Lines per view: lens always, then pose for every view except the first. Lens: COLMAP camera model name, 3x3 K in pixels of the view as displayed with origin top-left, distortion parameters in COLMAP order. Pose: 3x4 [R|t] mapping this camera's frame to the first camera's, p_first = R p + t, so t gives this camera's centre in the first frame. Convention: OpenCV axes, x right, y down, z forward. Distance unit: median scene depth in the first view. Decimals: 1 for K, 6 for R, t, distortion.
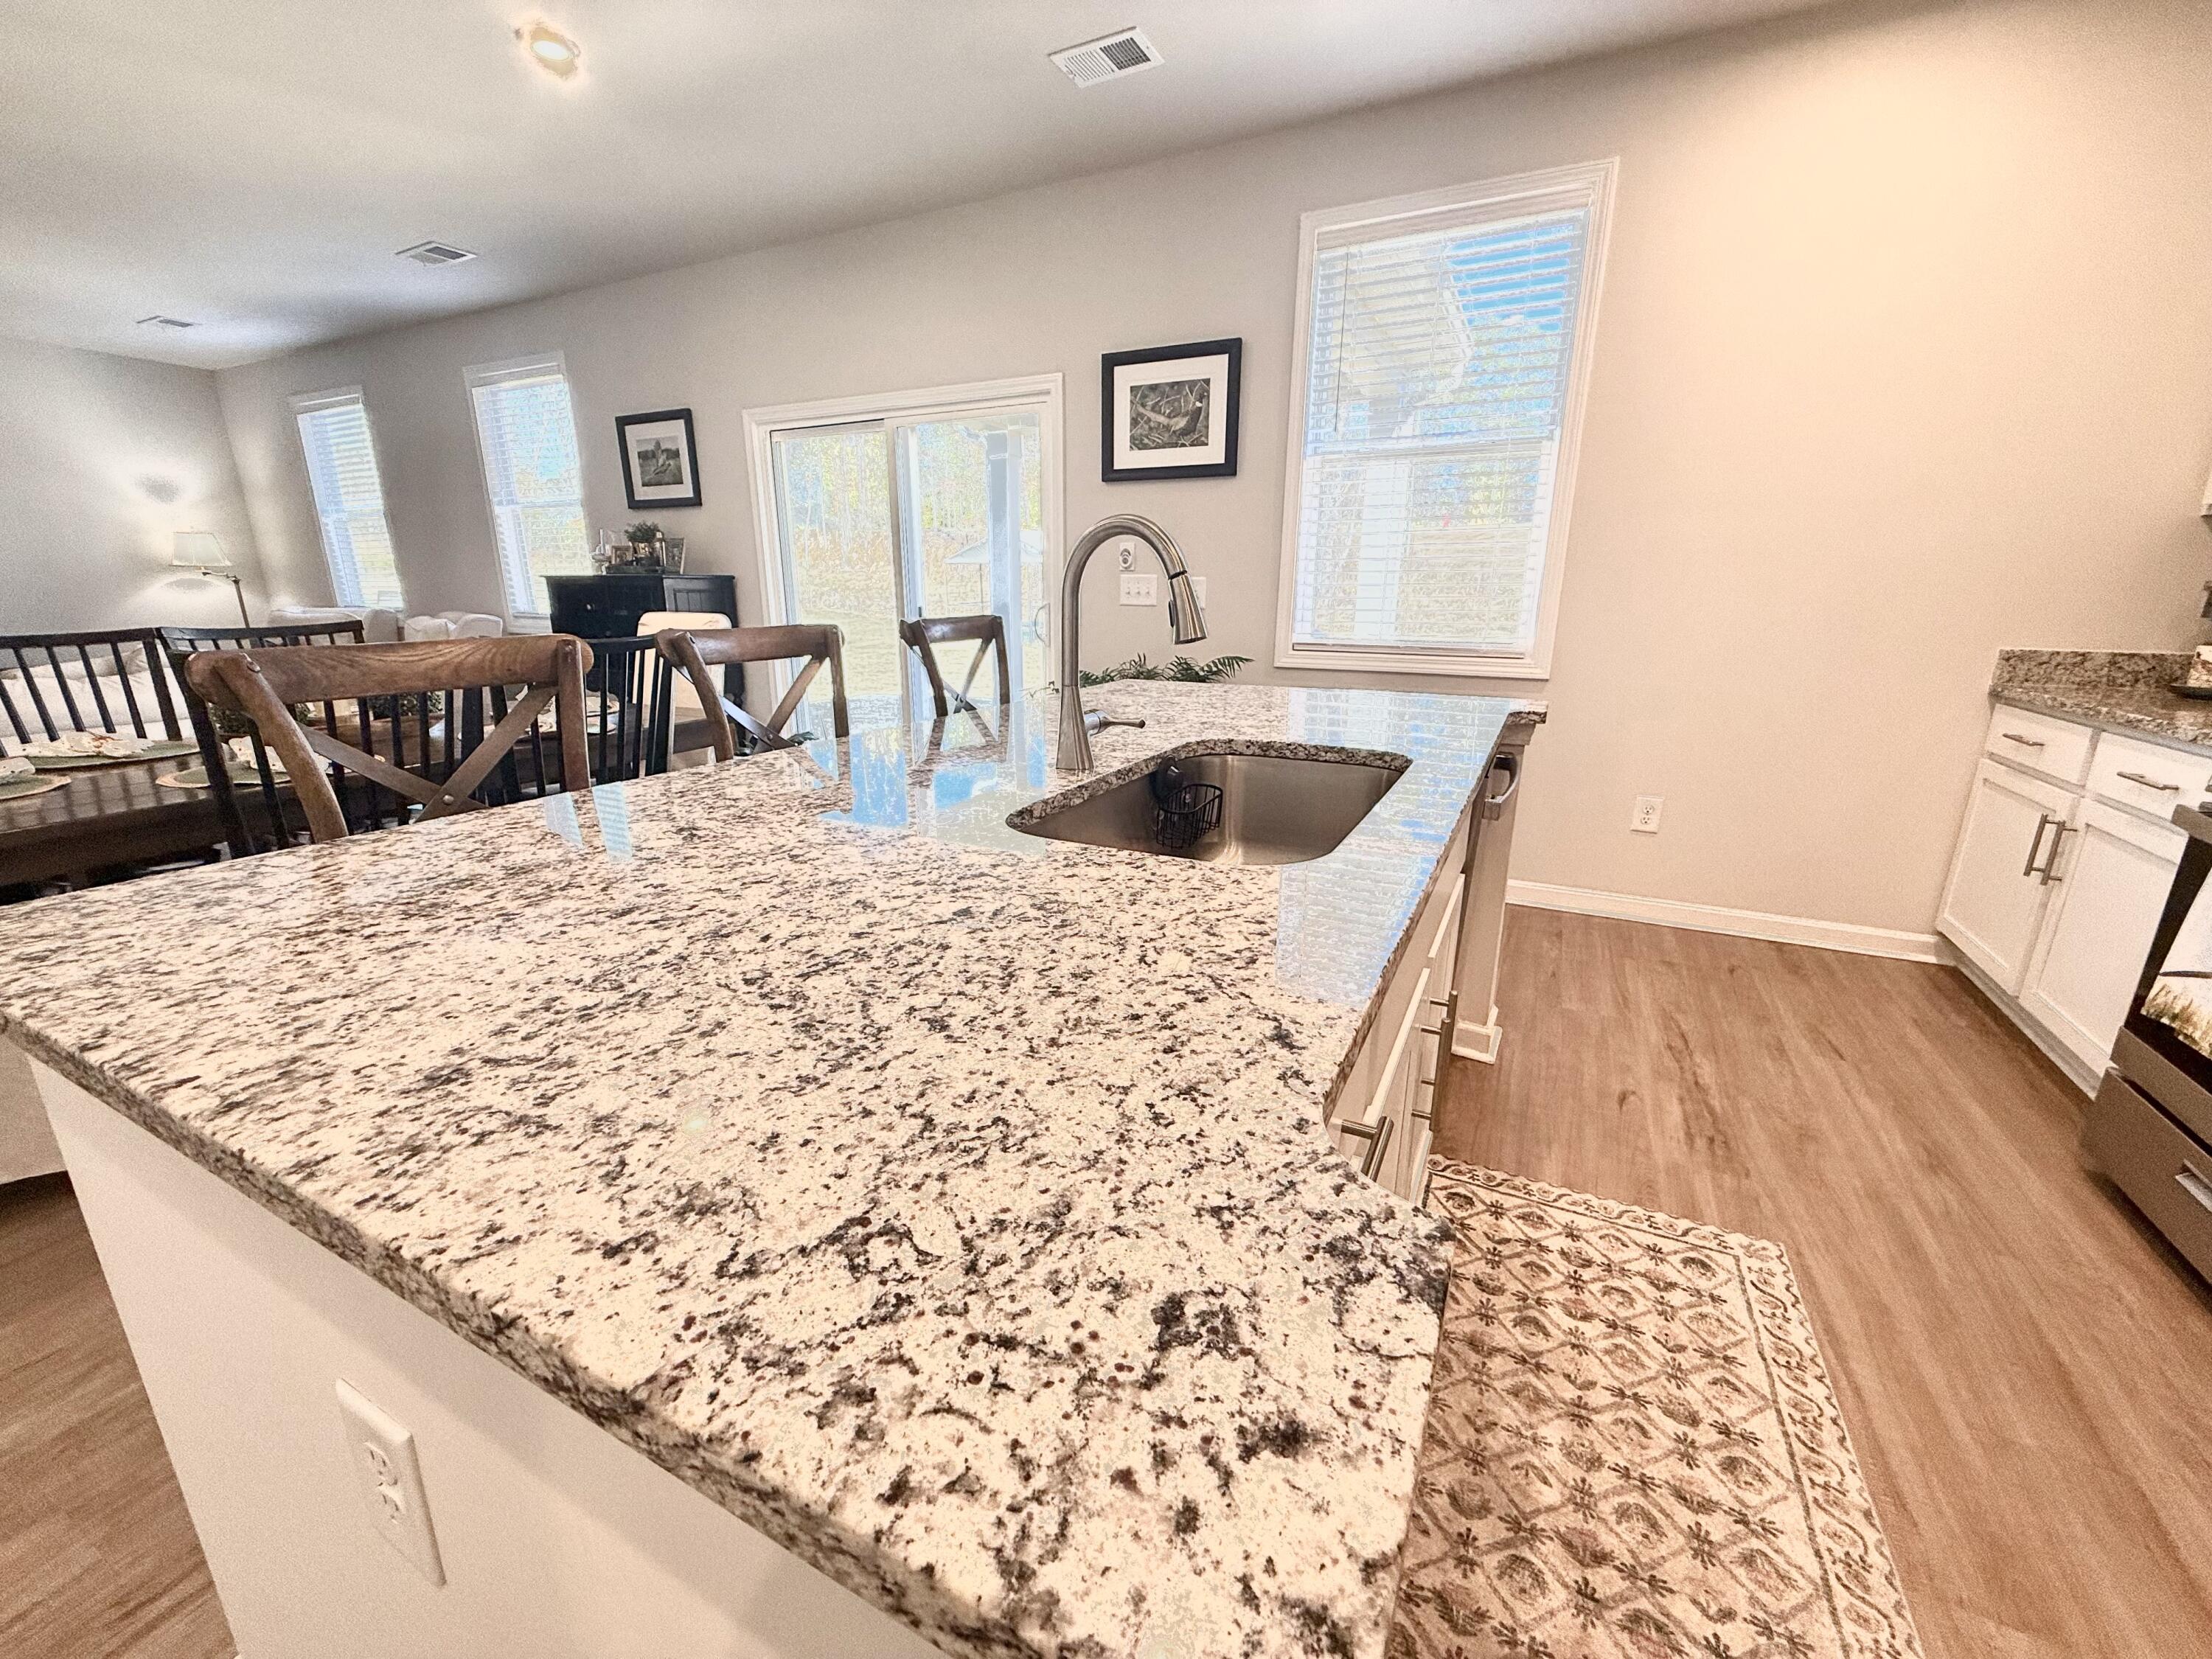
lens RADIAL K [[886.5, 0, 1106.0], [0, 886.5, 829.5], [0, 0, 1]] dist [0.002265, -0.000089]
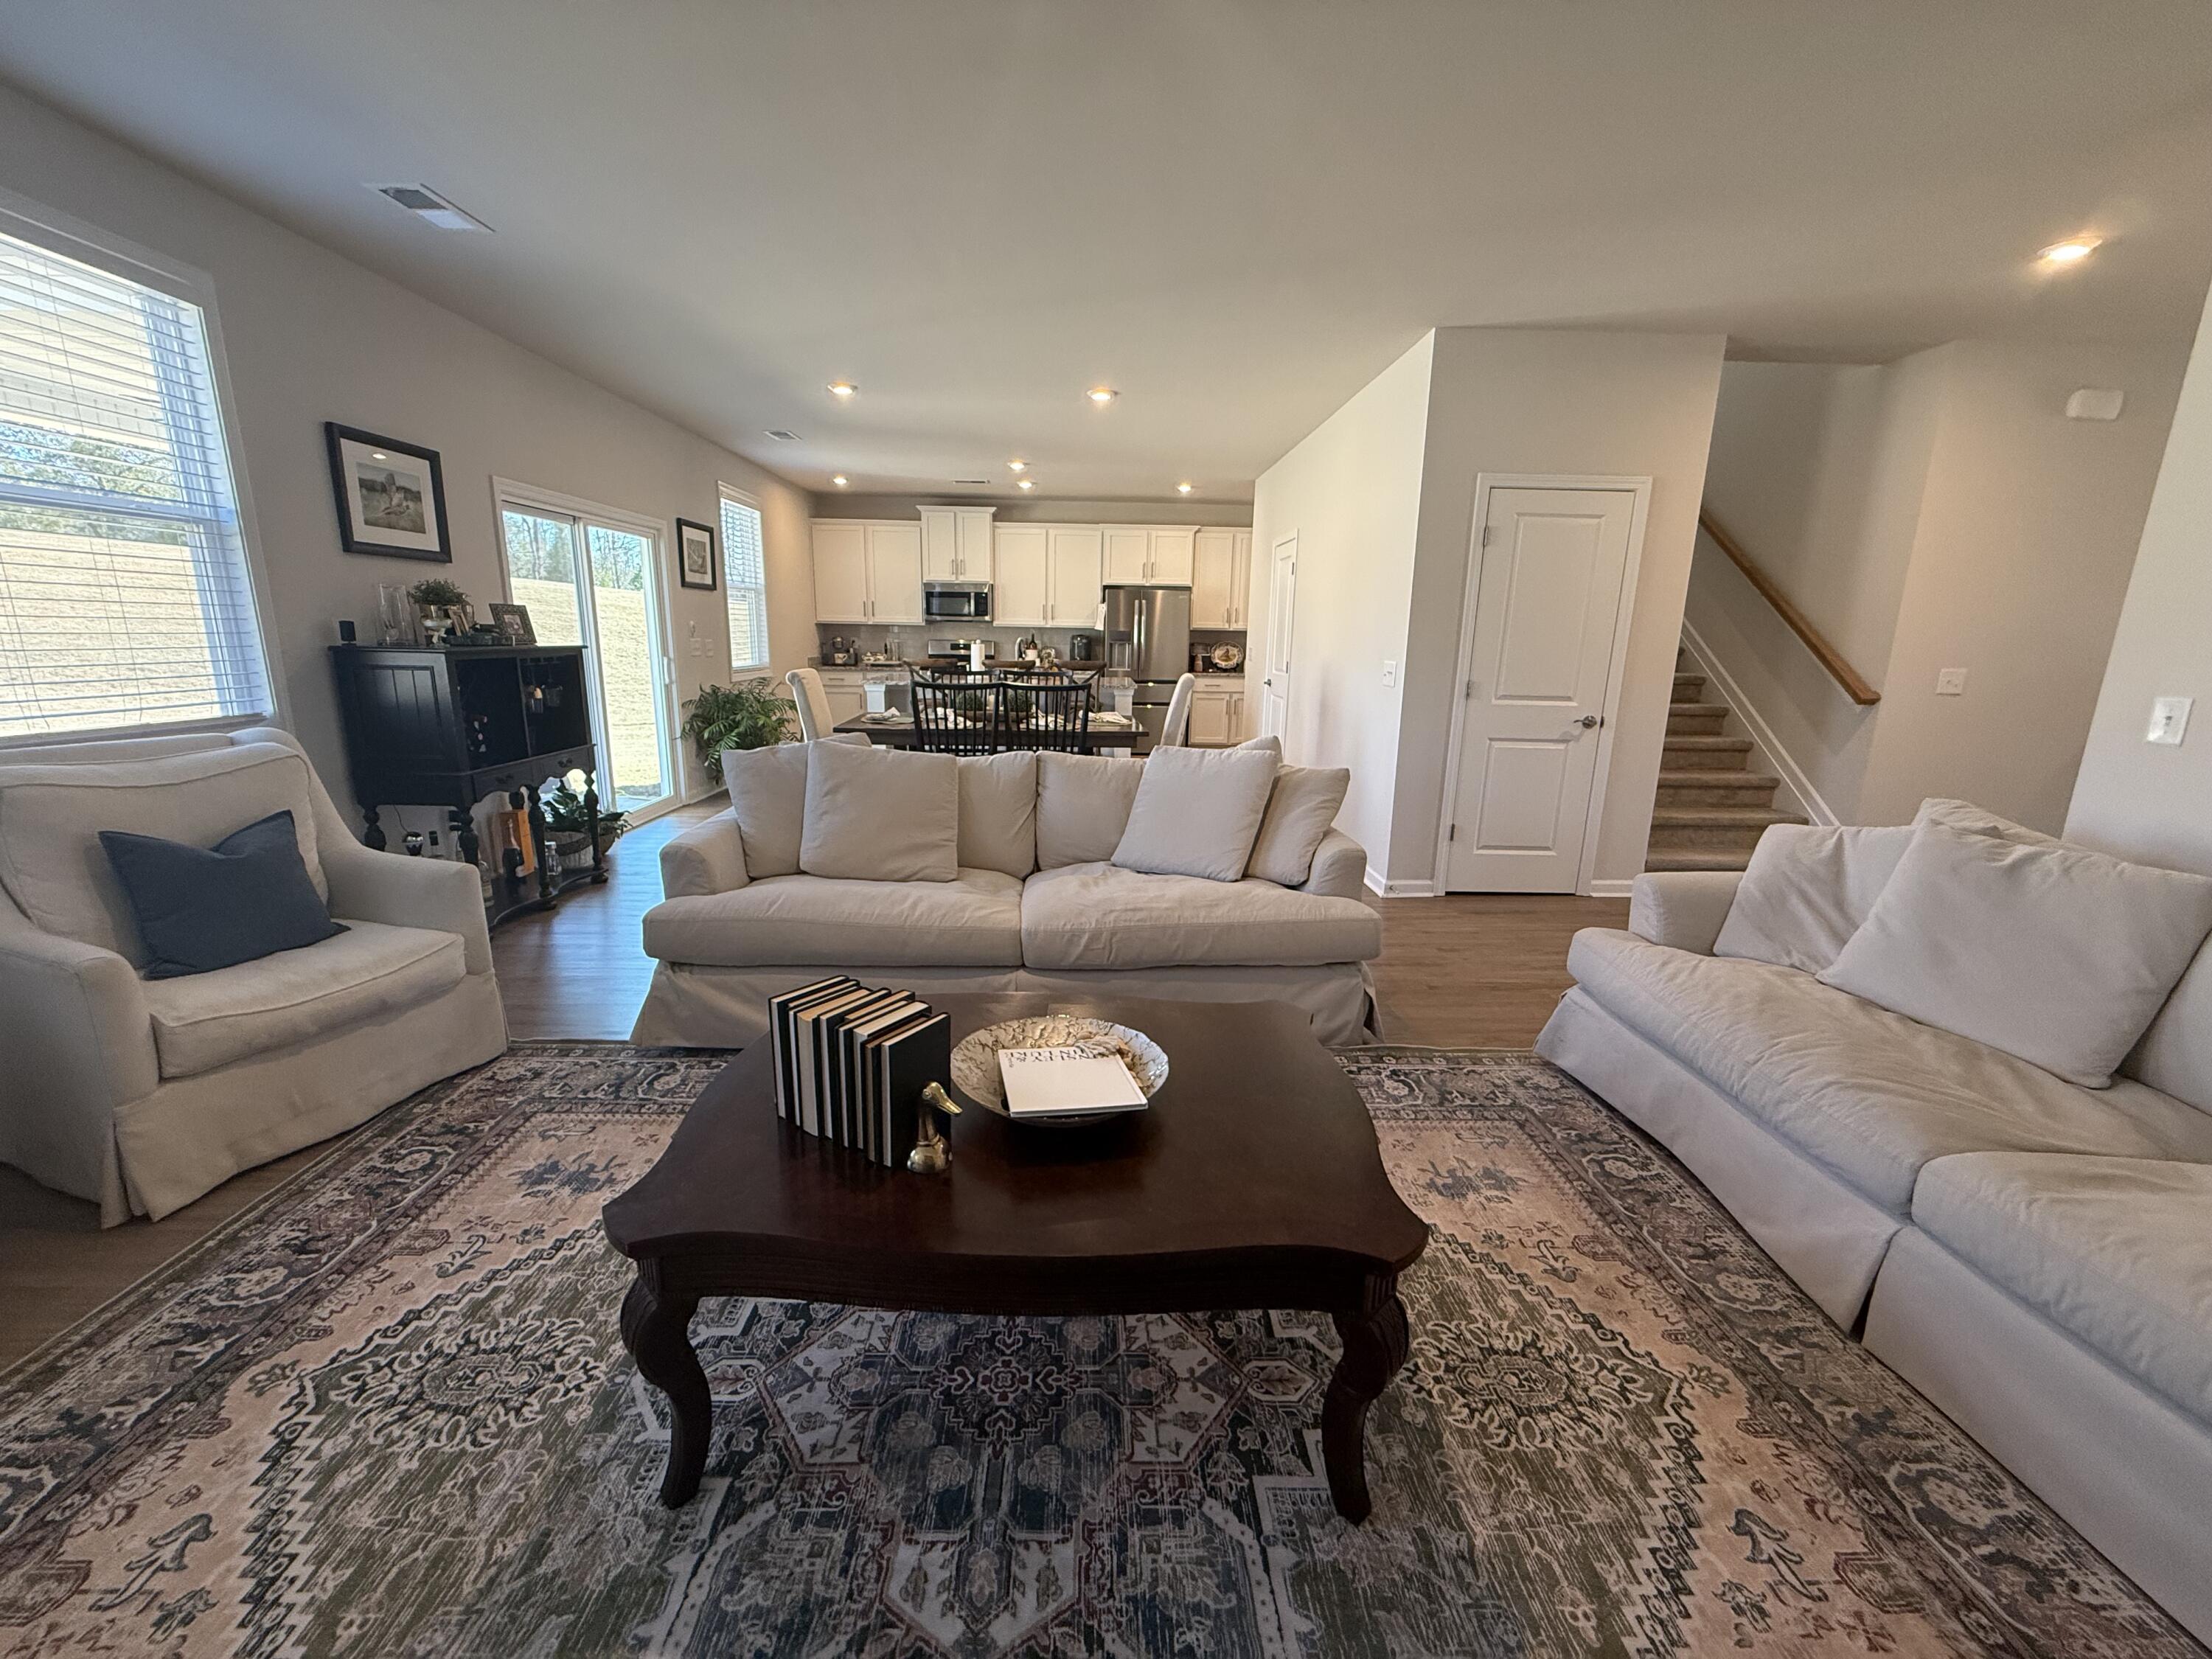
lens RADIAL K [[886.5, 0, 1106.0], [0, 886.5, 829.5], [0, 0, 1]] dist [0.002265, -0.000089]
pose [[-0.475937, -0.209021, 0.854280, -2.690325], [0.203598, 0.918775, 0.338230, -0.502883], [-0.855589, 0.334906, -0.394723, 1.535325]]
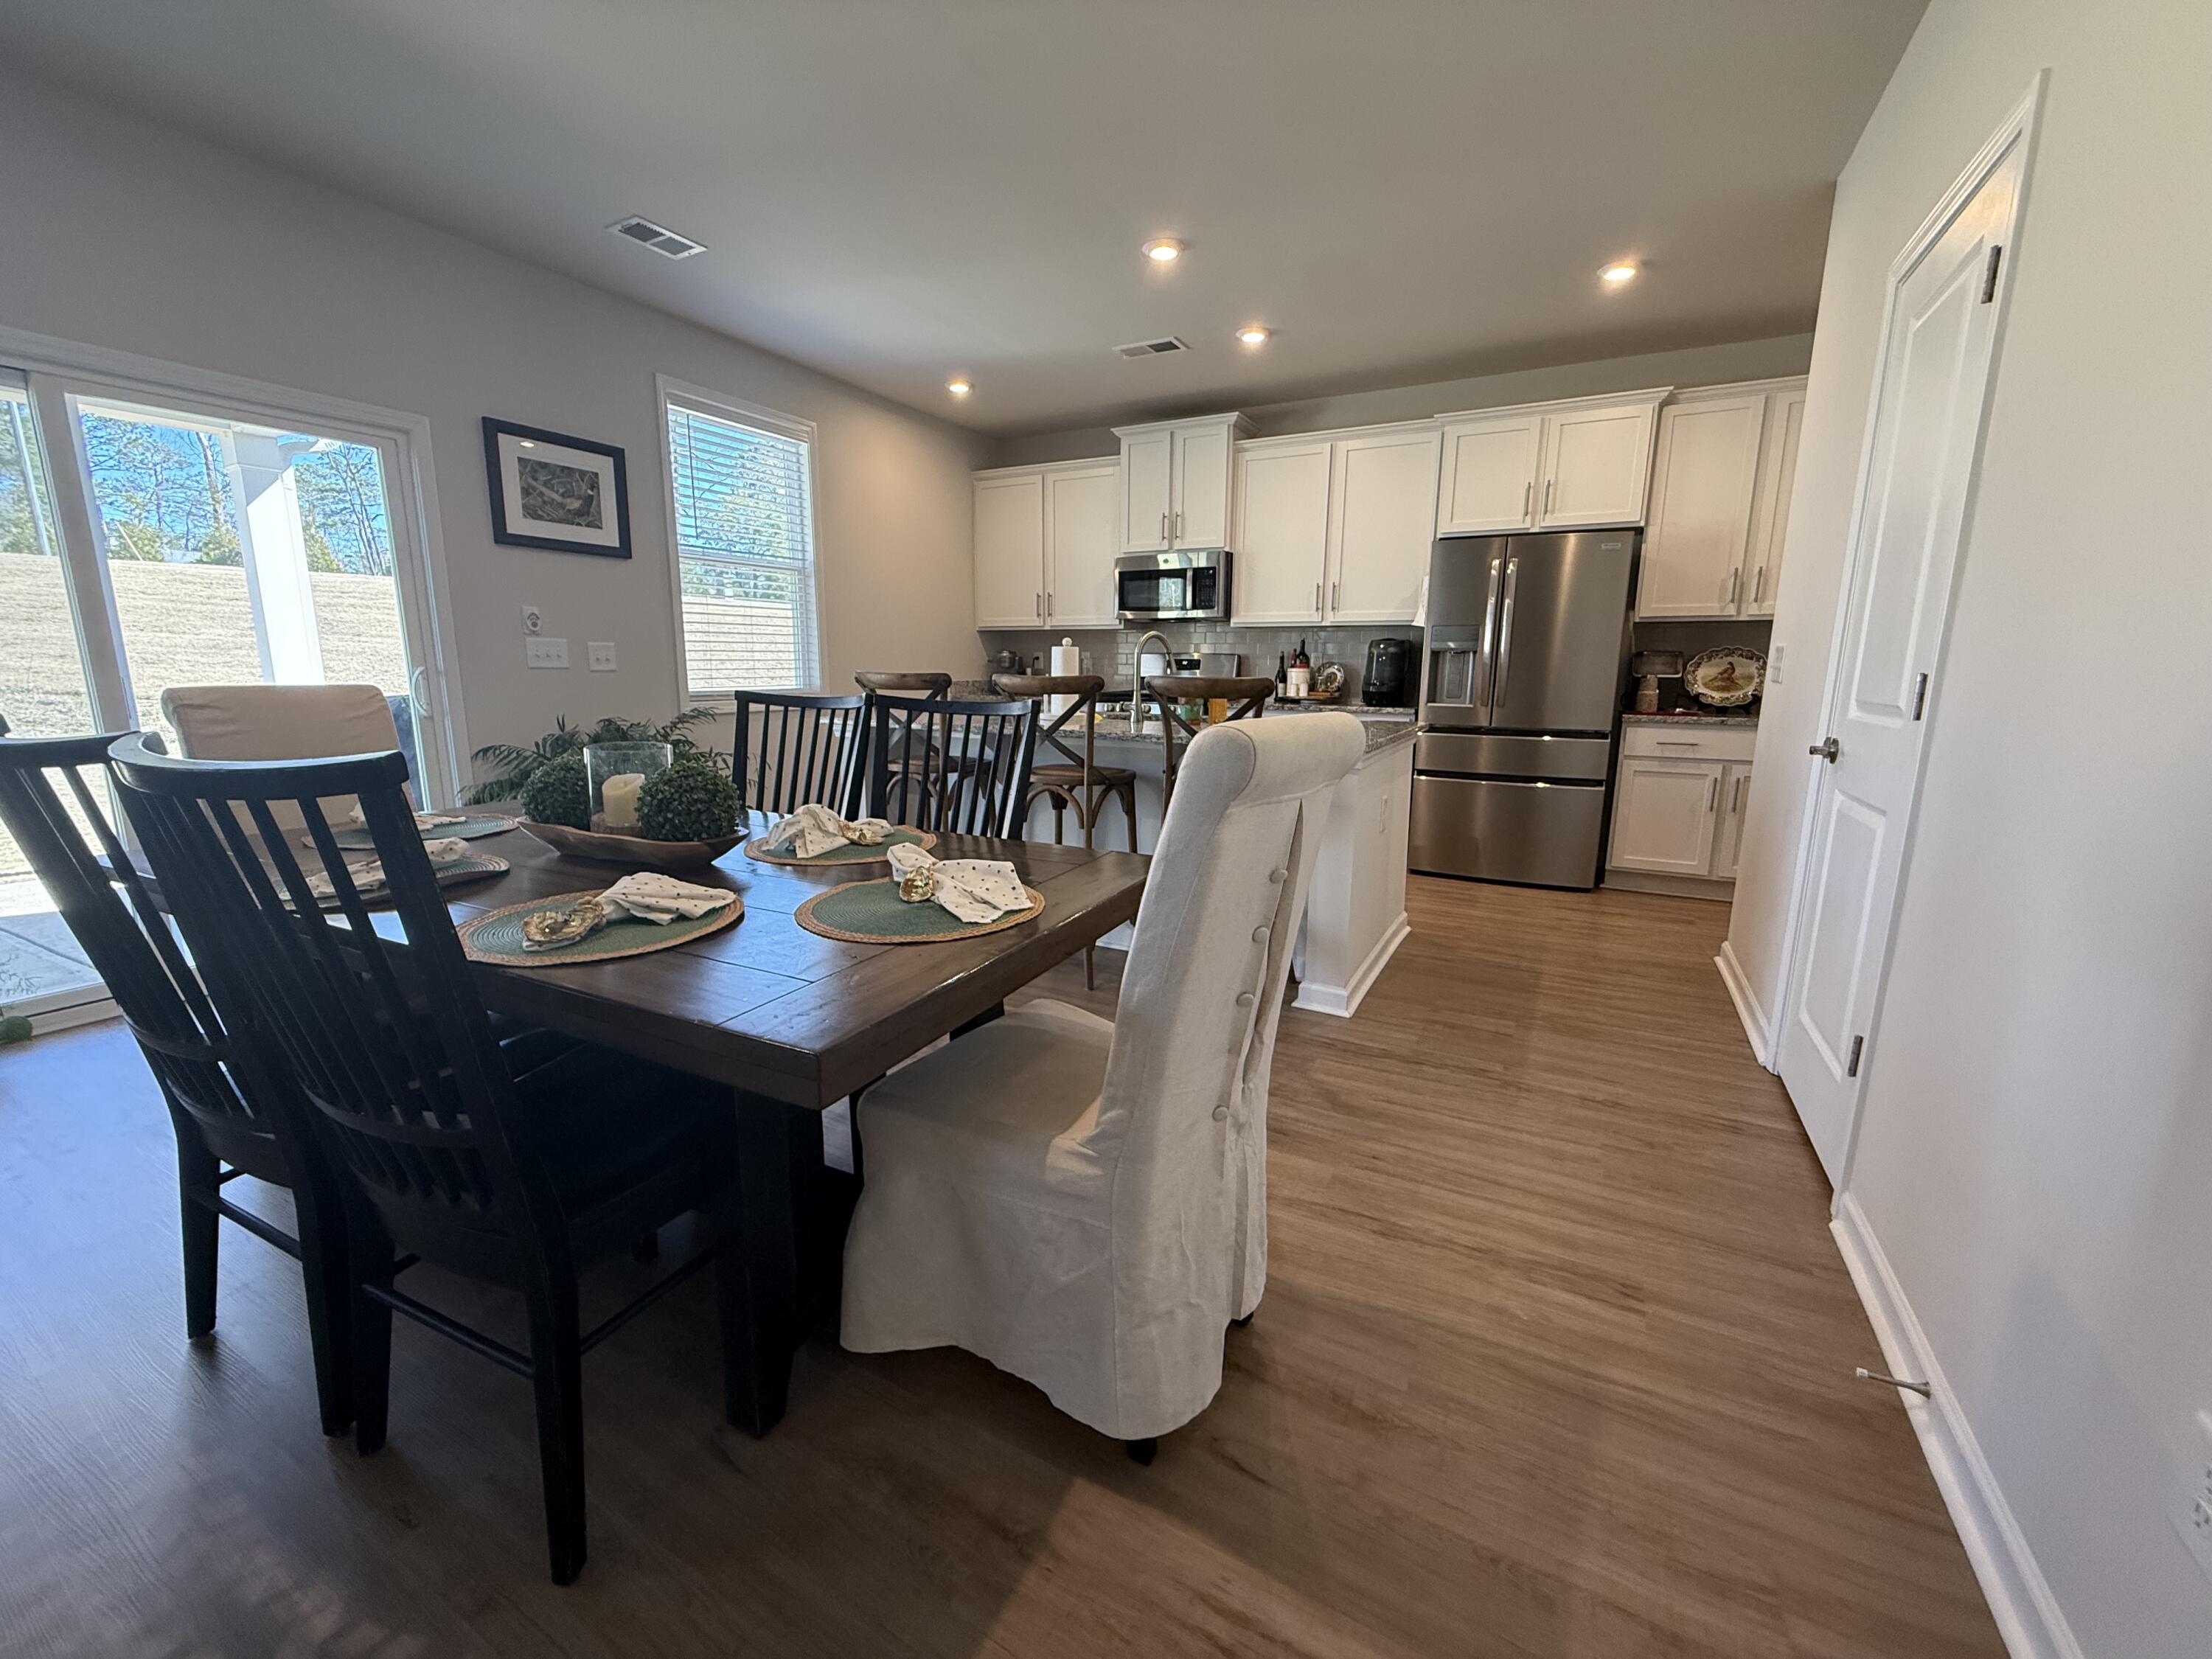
lens RADIAL K [[883.5, 0, 1106.0], [0, 883.5, 829.5], [0, 0, 1]] dist [-0.015386, -0.000080]
pose [[0.027314, -0.190756, 0.981257, -1.318510], [0.250089, 0.951711, 0.178050, -0.129918], [-0.967837, 0.240539, 0.073701, 0.478775]]
